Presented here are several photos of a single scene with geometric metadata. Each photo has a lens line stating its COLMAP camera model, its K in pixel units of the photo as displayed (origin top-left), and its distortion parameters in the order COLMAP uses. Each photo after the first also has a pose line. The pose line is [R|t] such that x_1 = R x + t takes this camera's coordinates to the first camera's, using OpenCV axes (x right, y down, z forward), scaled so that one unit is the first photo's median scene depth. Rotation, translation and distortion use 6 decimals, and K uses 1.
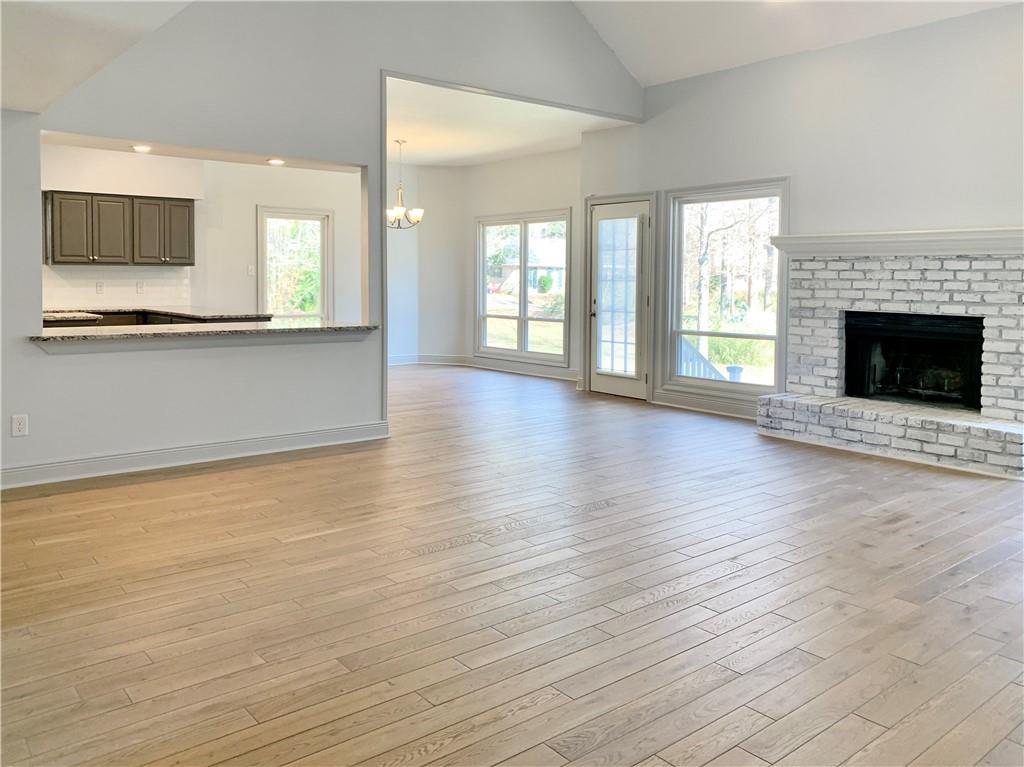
lens RADIAL K [[814.7, 0, 511.1], [0, 814.7, 330.3], [0, 0, 1]] dist [0.003683, 0.001165]
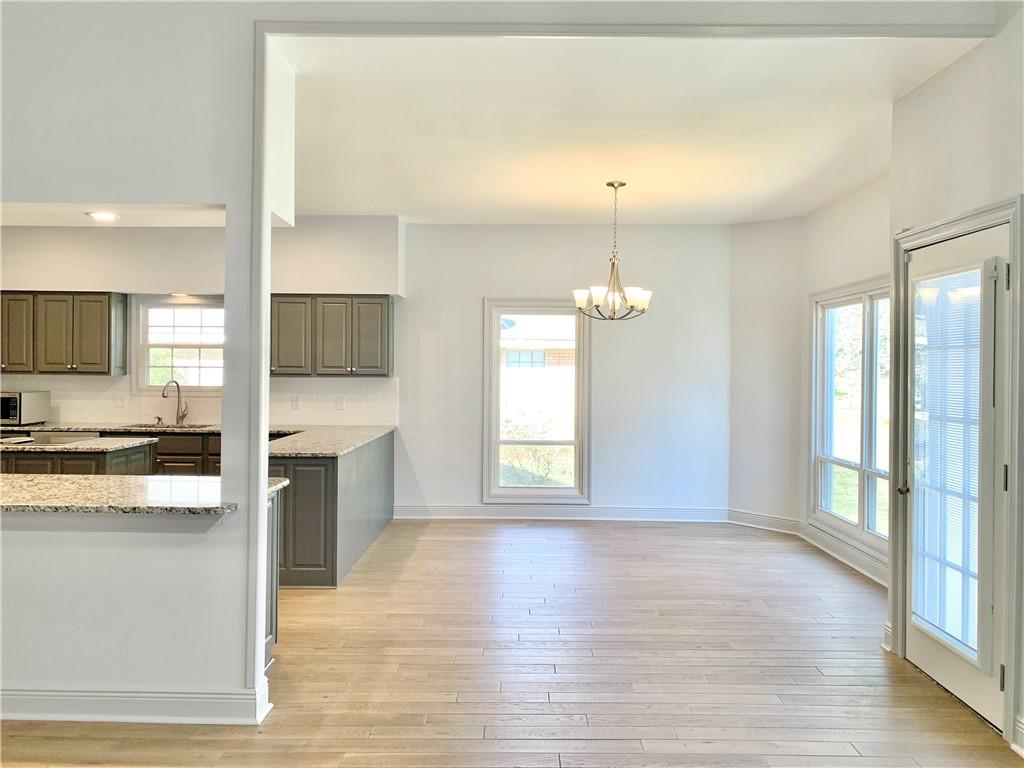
lens RADIAL K [[784.5, 0, 512.0], [0, 784.5, 384.0], [0, 0, 1]] dist [0.164070, -0.288538]
pose [[0.764359, 0.011396, -0.644690, 0.299346], [-0.042976, 0.998521, -0.033302, -0.073914], [0.643357, 0.053161, 0.763719, 0.695887]]
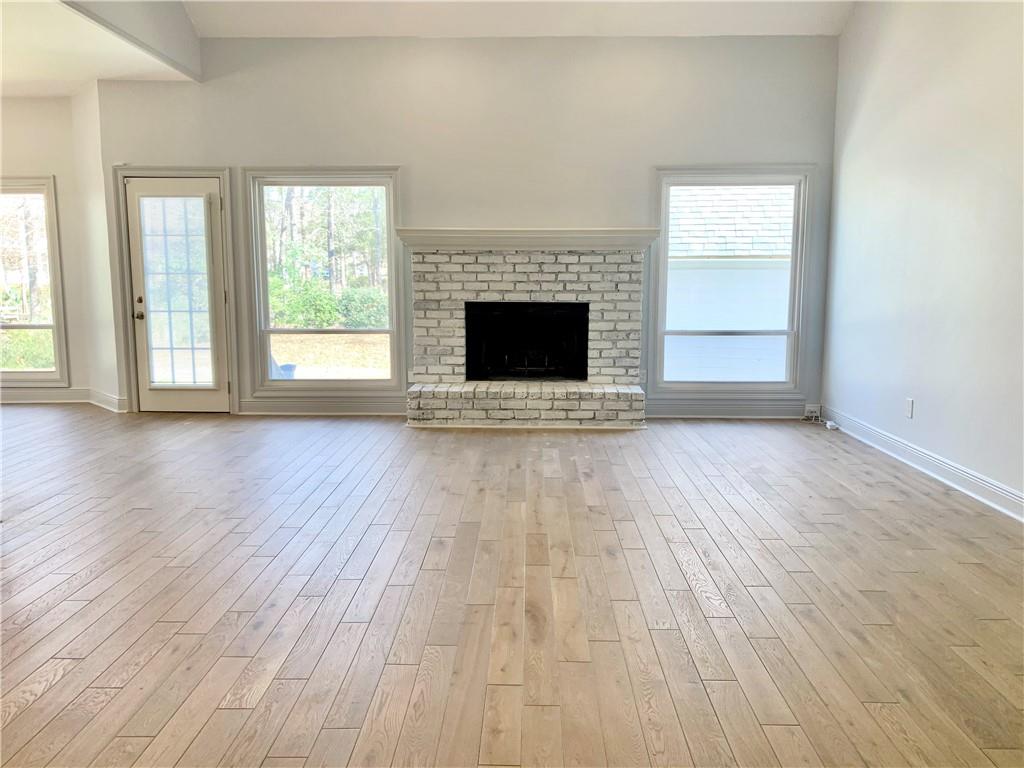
lens RADIAL K [[784.5, 0, 512.0], [0, 784.5, 384.0], [0, 0, 1]] dist [0.164070, -0.288538]
pose [[0.654948, -0.115163, 0.746847, -0.347505], [0.054188, 0.992932, 0.105590, -0.022977], [-0.753729, -0.028686, 0.656559, 0.276516]]
